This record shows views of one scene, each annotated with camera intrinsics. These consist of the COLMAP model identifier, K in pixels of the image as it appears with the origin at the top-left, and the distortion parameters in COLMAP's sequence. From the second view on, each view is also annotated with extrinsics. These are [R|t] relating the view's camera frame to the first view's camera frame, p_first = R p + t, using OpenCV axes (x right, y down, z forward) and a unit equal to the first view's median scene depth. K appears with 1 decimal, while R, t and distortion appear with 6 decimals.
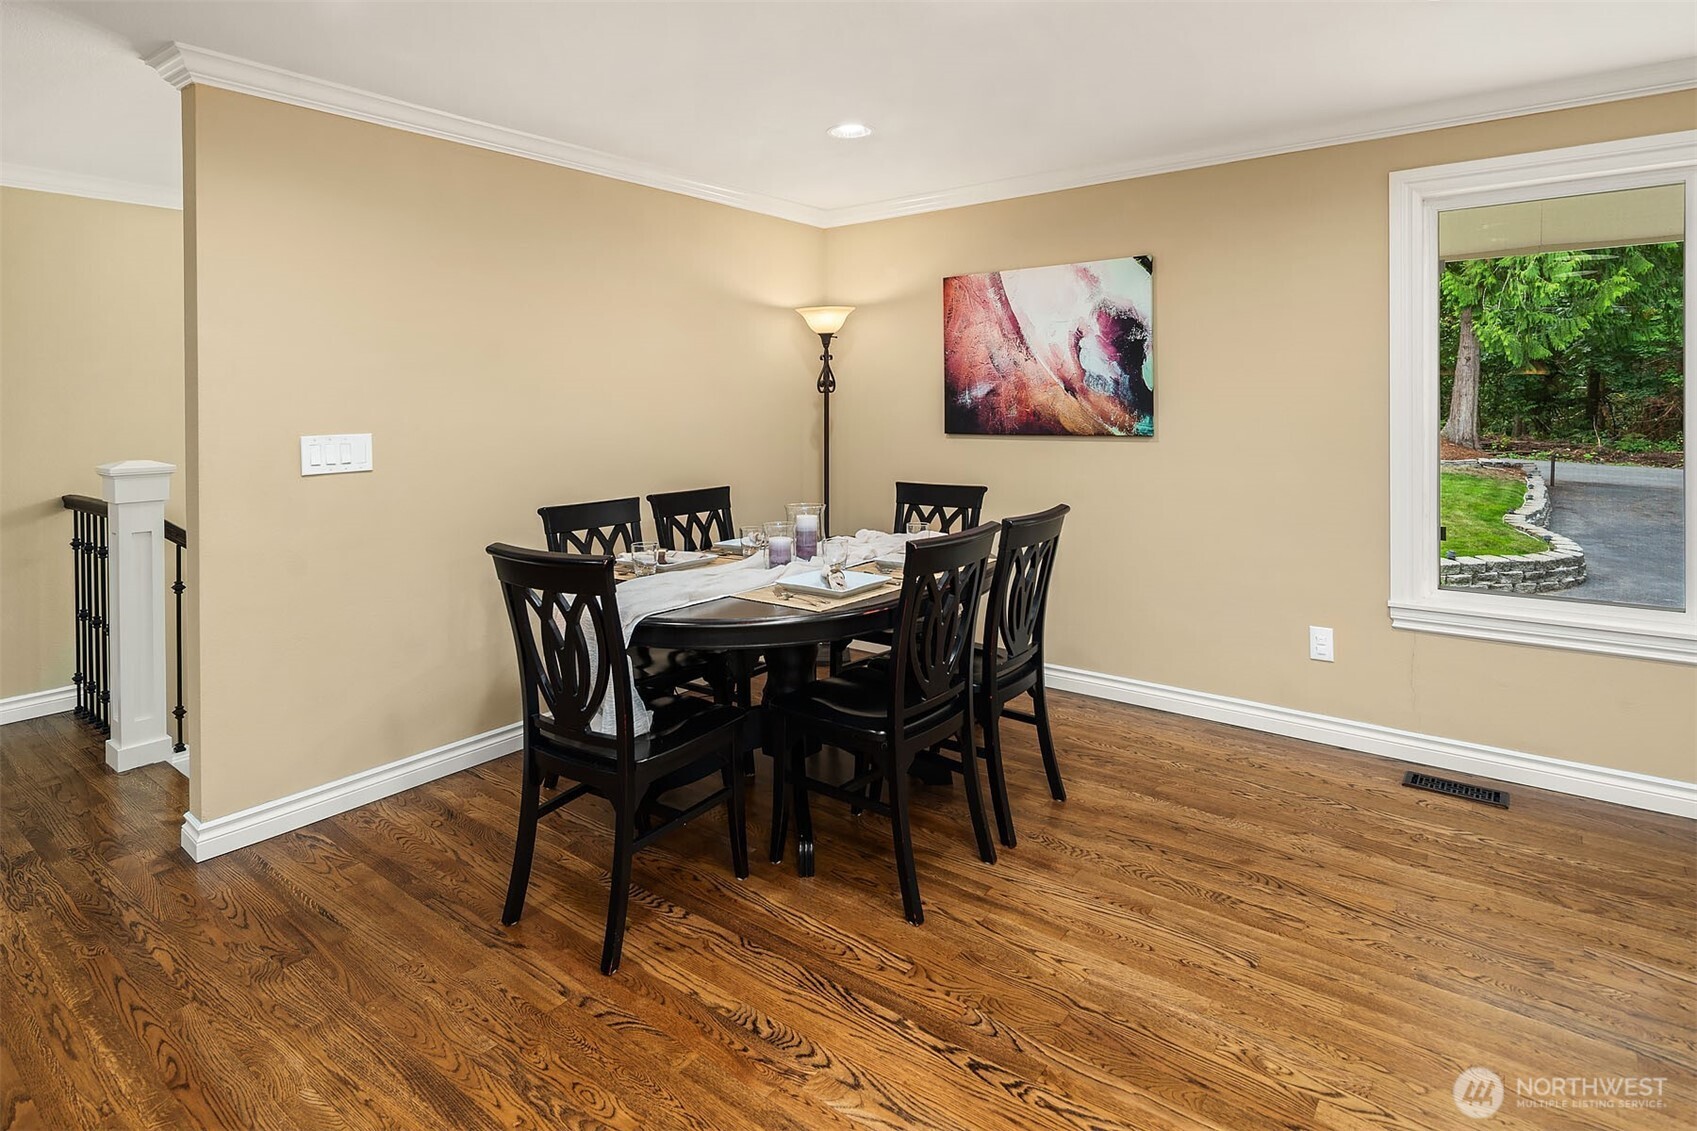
lens RADIAL K [[898.9, 0, 830.4], [0, 898.9, 410.1], [0, 0, 1]] dist [0.004419, -0.000084]
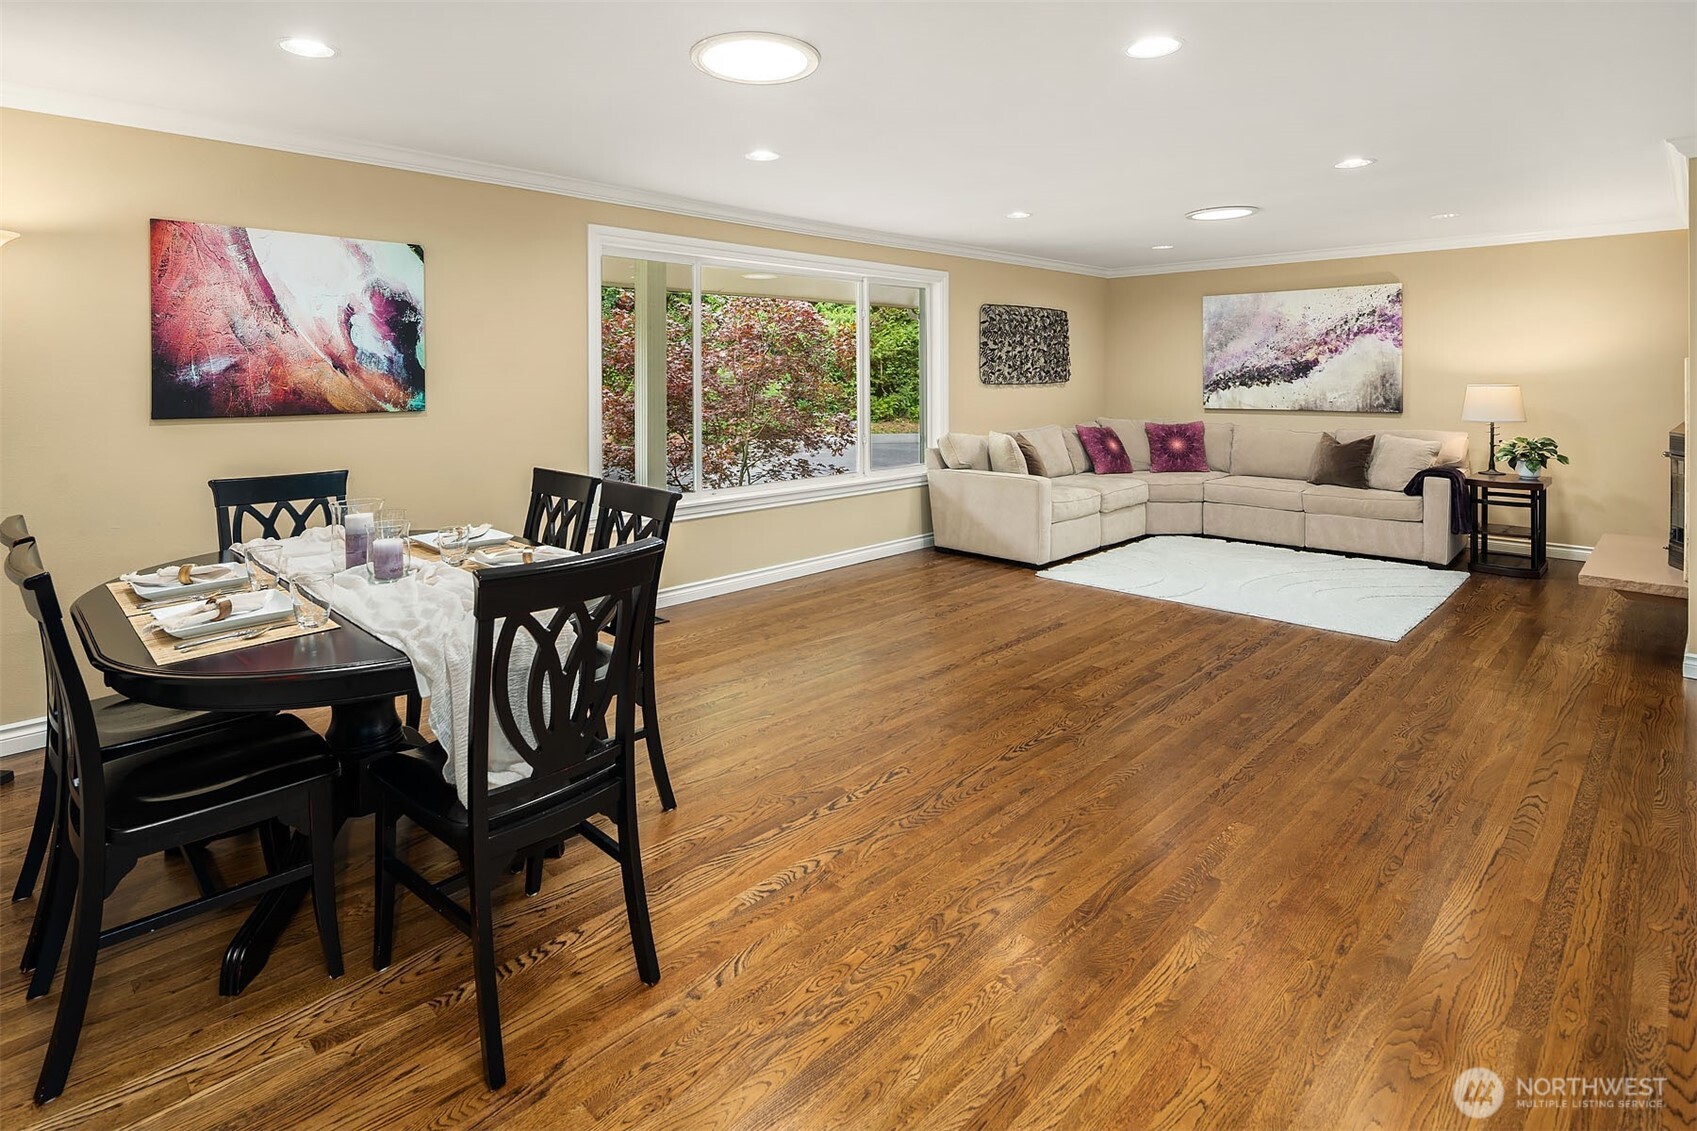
lens RADIAL K [[851.4, 0, 823.6], [0, 851.4, 376.0], [0, 0, 1]] dist [0.003058, -0.001841]
pose [[0.129714, 0.010621, 0.991495, -0.590214], [0.012452, 0.999846, -0.012339, 0.005225], [-0.991473, 0.013946, 0.129562, 0.374436]]
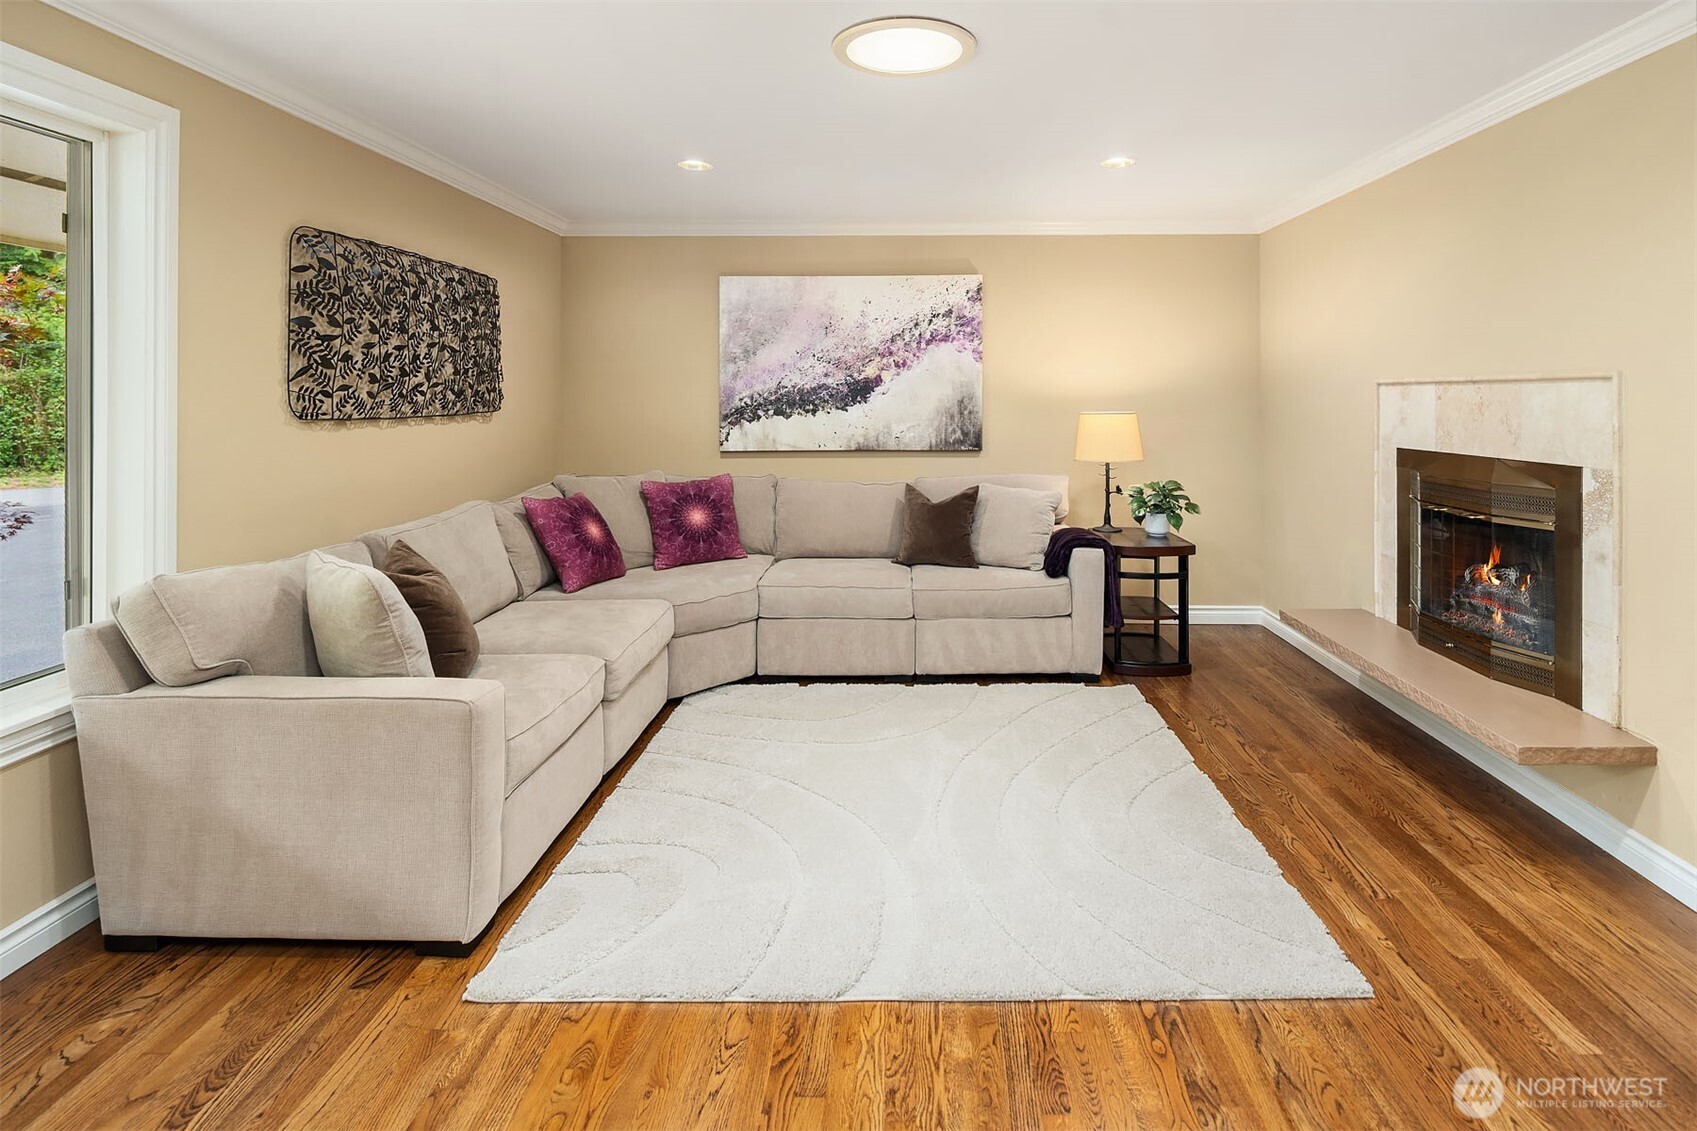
lens RADIAL K [[851.4, 0, 899.9], [0, 851.4, 382.7], [0, 0, 1]] dist [0.003058, -0.001841]
pose [[-0.604224, 0.027784, 0.796330, 0.325626], [0.018188, 0.999612, -0.021076, -0.003384], [-0.796607, 0.001748, -0.604495, 0.304988]]
